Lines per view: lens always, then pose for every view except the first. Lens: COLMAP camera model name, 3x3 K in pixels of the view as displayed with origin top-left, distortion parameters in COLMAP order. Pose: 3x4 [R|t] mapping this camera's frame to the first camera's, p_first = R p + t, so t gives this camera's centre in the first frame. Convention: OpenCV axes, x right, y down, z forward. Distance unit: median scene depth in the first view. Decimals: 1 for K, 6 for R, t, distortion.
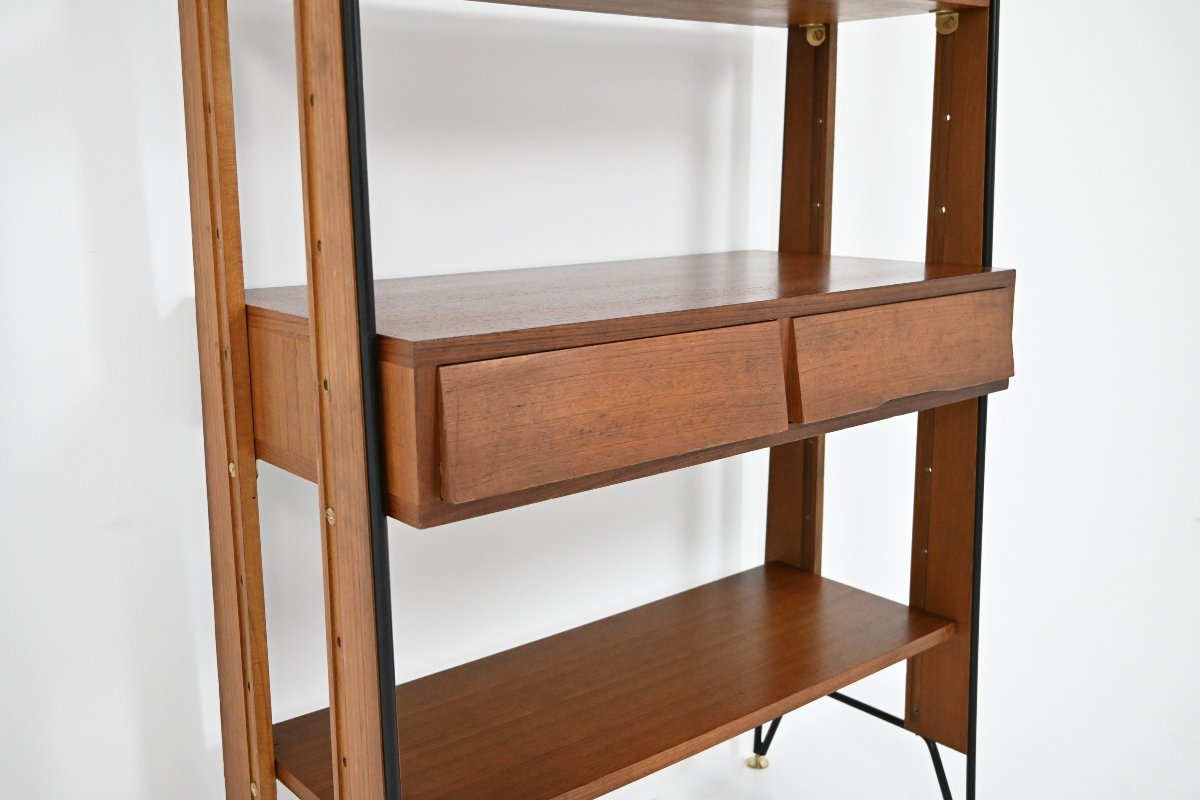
lens RADIAL K [[1210.8, 0, 597.6], [0, 1210.8, 406.2], [0, 0, 1]] dist [-0.003538, 0.000000]
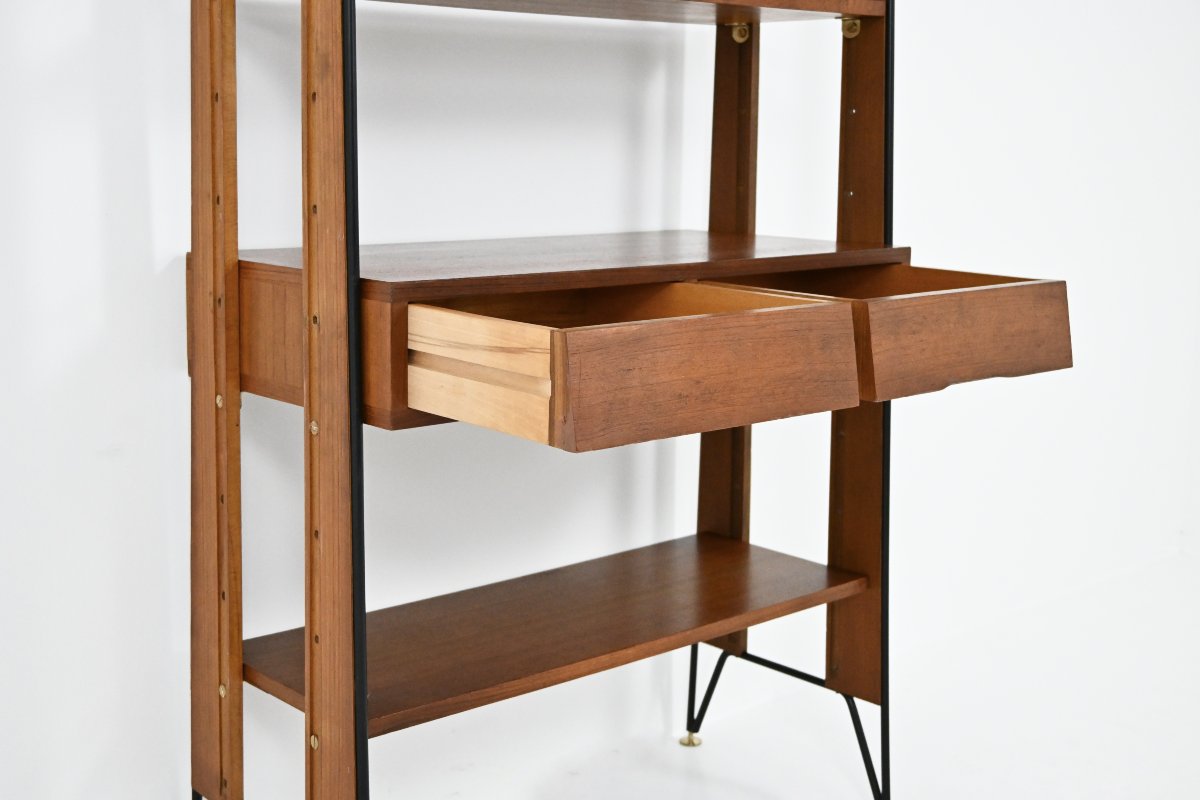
lens RADIAL K [[1587.8, 0, 595.3], [0, 1587.8, 317.2], [0, 0, 1]] dist [0.025039, 0.000000]
pose [[0.999369, 0.014235, 0.032538, 0.008728], [-0.011394, 0.996242, -0.085865, 0.089874], [-0.033638, 0.085440, 0.995775, -0.494470]]
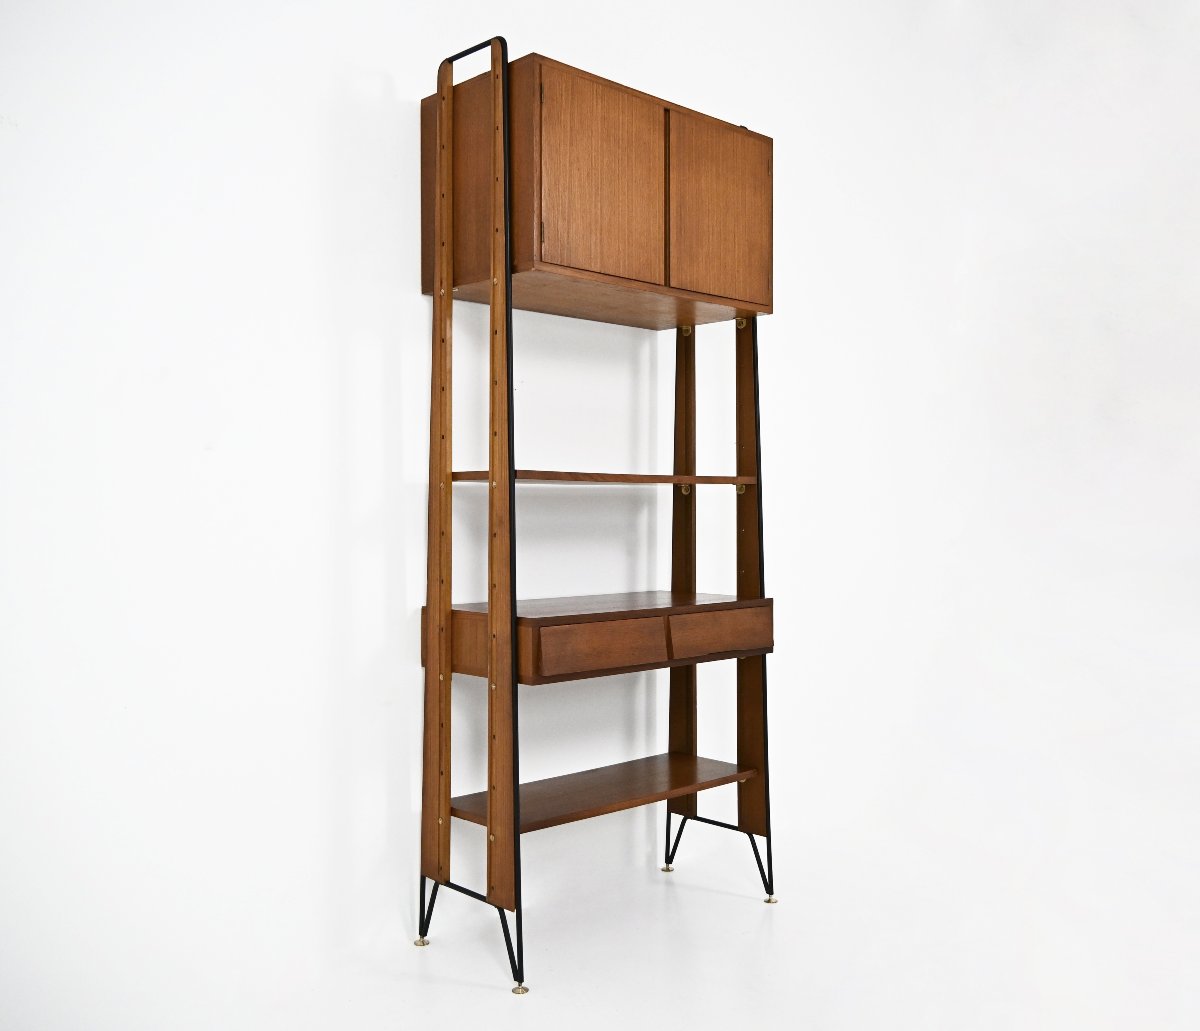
lens RADIAL K [[1207.2, 0, 610.6], [0, 1207.2, 514.2], [0, 0, 1]] dist [0.023453, 0.000000]
pose [[0.998315, 0.004479, 0.057857, -0.093118], [0.007099, 0.980105, -0.198354, 0.195214], [-0.057595, 0.198430, 0.978421, -1.330382]]
